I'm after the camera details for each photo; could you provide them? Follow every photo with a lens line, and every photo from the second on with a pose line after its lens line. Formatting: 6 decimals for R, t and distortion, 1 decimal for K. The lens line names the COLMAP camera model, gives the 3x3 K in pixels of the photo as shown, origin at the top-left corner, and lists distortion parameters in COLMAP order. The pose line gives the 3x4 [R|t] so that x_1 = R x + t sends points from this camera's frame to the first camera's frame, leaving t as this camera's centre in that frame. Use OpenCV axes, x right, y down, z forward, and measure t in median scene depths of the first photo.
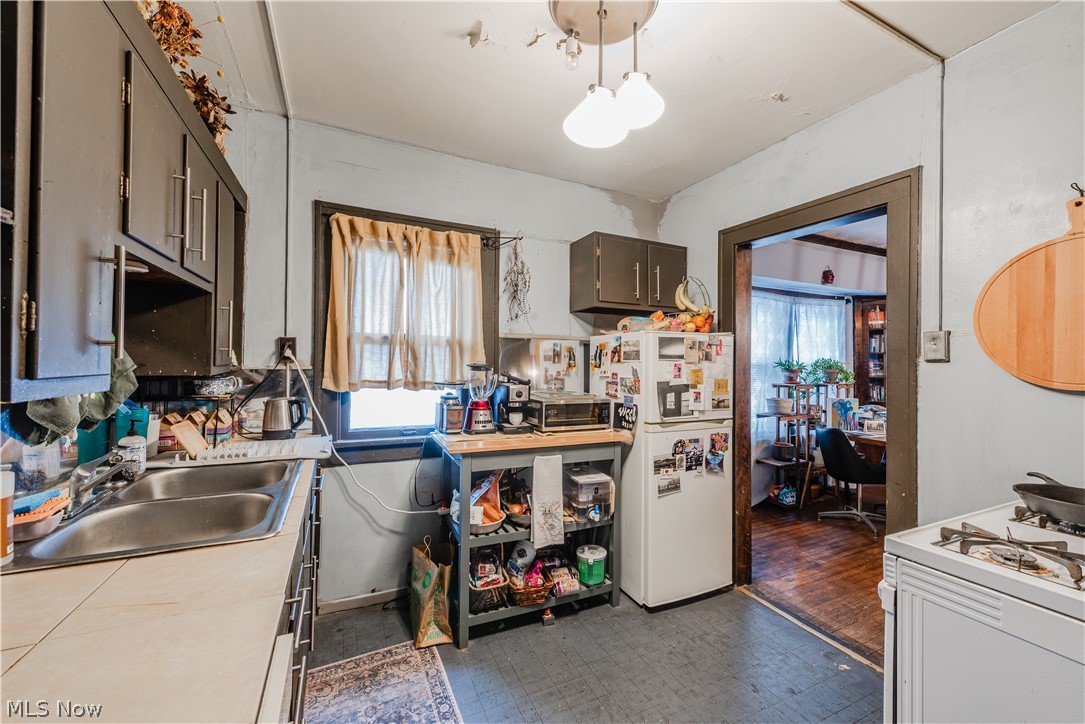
lens RADIAL K [[423.7, 0, 543.9], [0, 423.7, 360.5], [0, 0, 1]] dist [-0.000385, -0.000017]
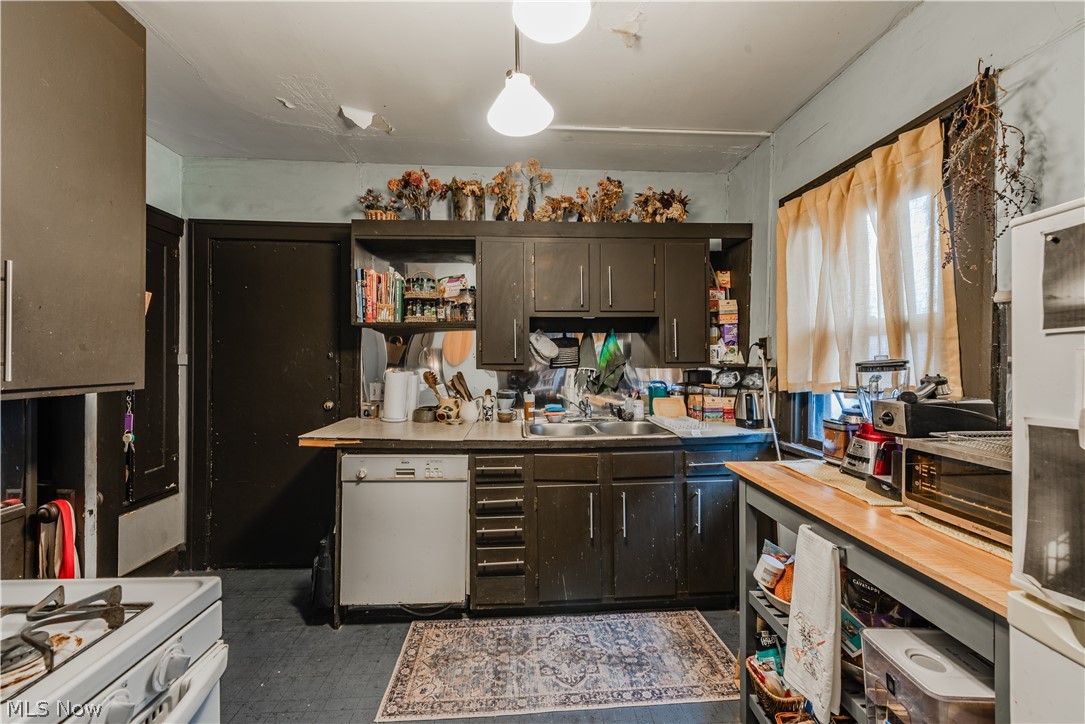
lens RADIAL K [[423.7, 0, 546.3], [0, 423.7, 358.9], [0, 0, 1]] dist [-0.000385, -0.000017]
pose [[-0.368265, -0.003512, -0.929714, 0.780595], [0.002456, 0.999986, -0.004750, -0.002350], [0.929718, -0.004033, -0.368251, 1.088570]]
